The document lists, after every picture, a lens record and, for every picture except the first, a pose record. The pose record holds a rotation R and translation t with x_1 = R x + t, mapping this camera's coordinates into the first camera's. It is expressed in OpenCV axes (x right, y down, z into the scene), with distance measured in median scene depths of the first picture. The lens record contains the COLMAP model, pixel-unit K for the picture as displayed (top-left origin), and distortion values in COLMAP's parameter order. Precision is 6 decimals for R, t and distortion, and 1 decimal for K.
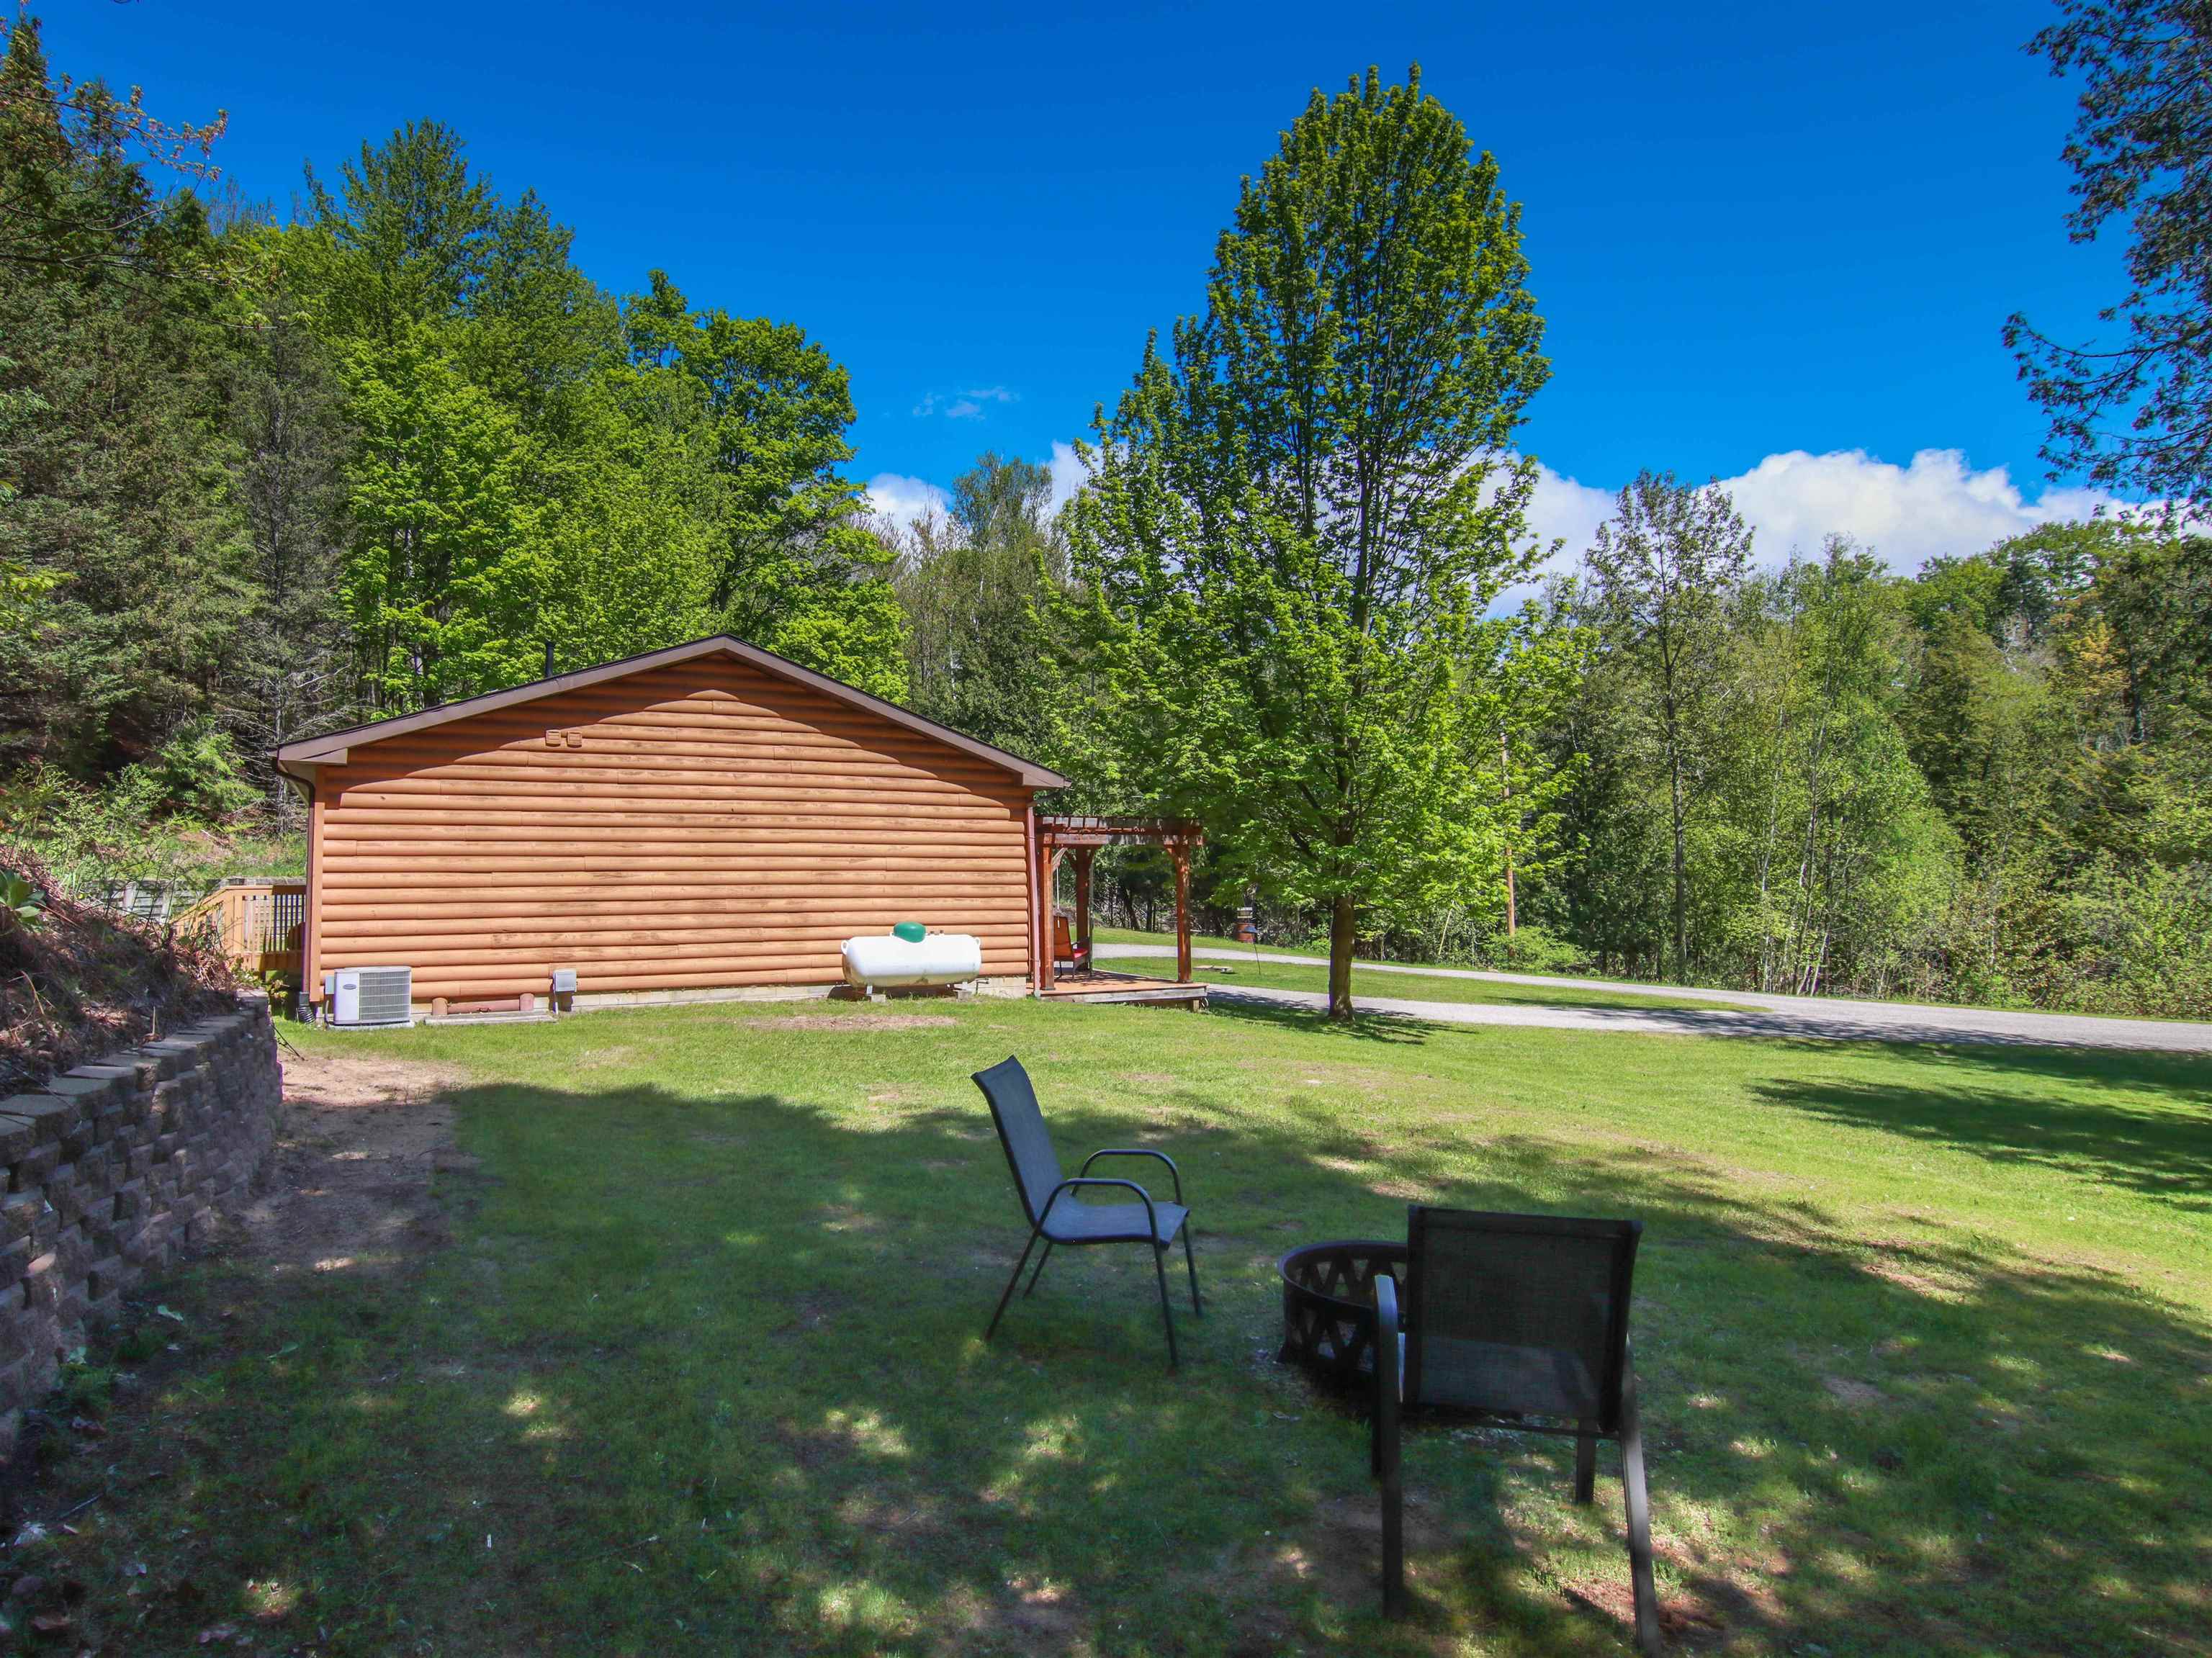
lens RADIAL K [[1273.5, 0, 1106.0], [0, 1273.5, 829.0], [0, 0, 1]] dist [0.005193, -0.001733]
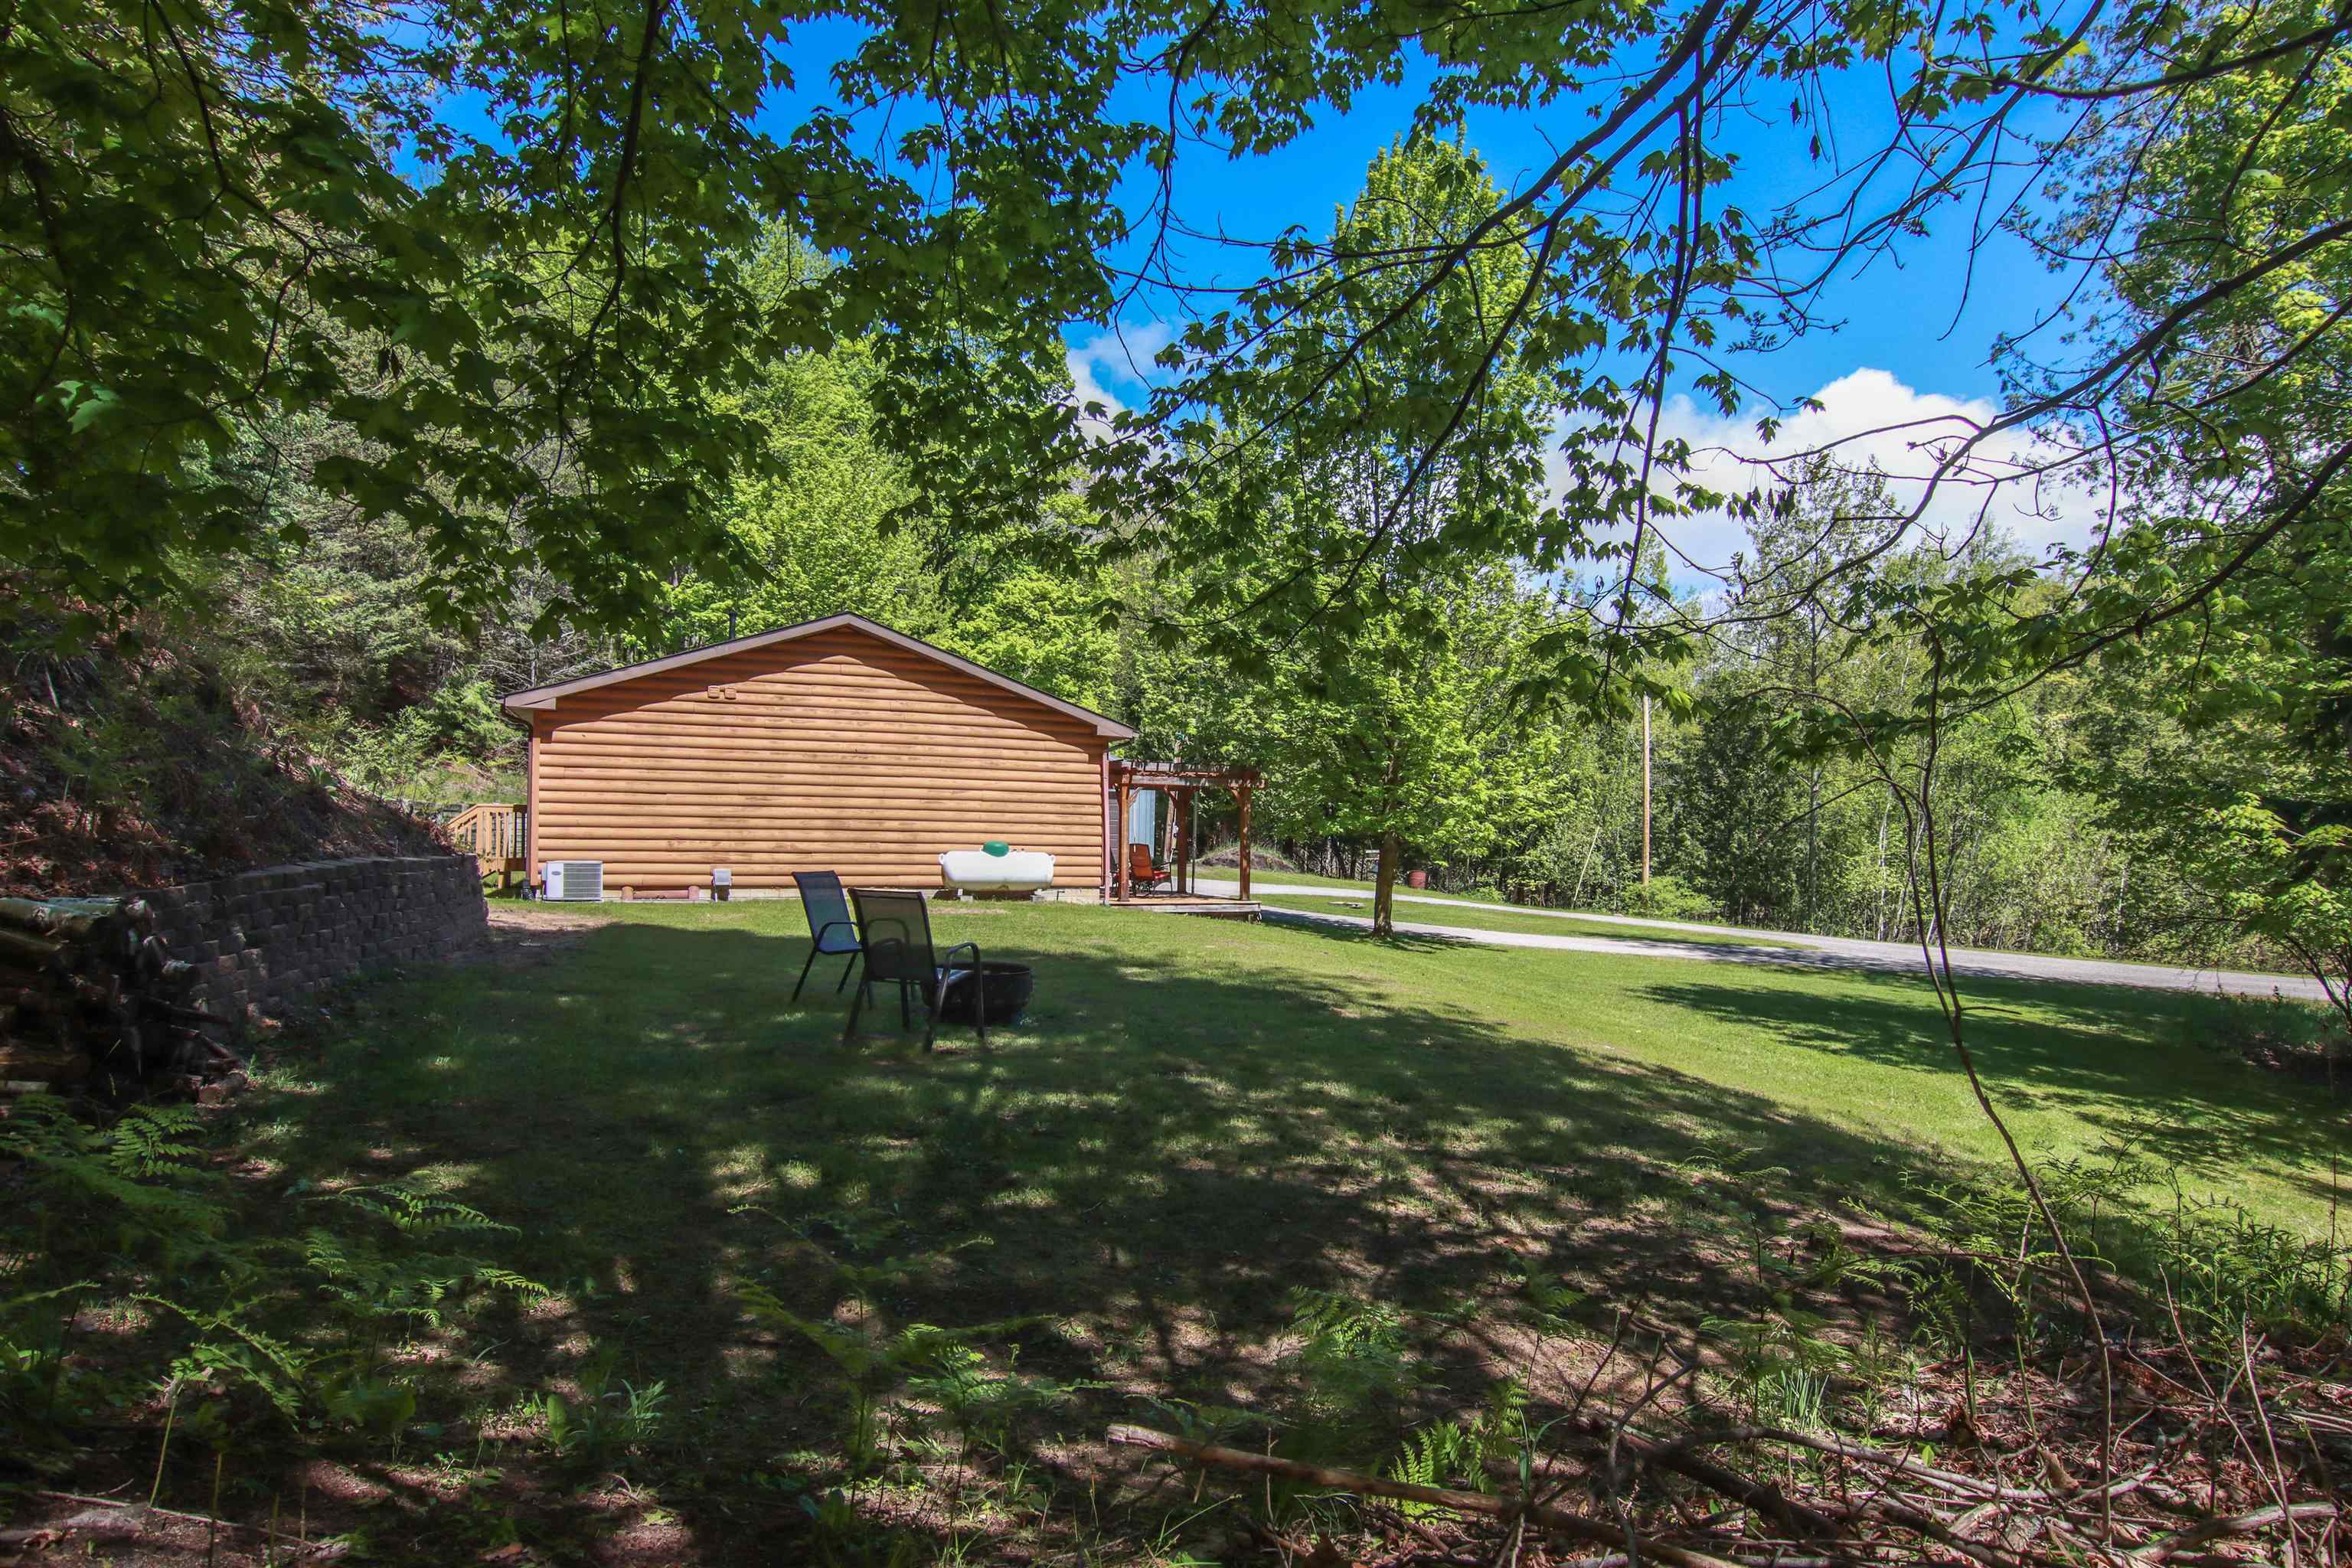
lens RADIAL K [[1277.6, 0, 1309.1], [0, 1277.6, 847.4], [0, 0, 1]] dist [0.005940, 0.001736]
pose [[0.998761, 0.020253, -0.045465, 0.198253], [-0.018058, 0.998675, 0.048179, 0.011149], [0.046381, -0.047298, 0.997803, -0.238717]]
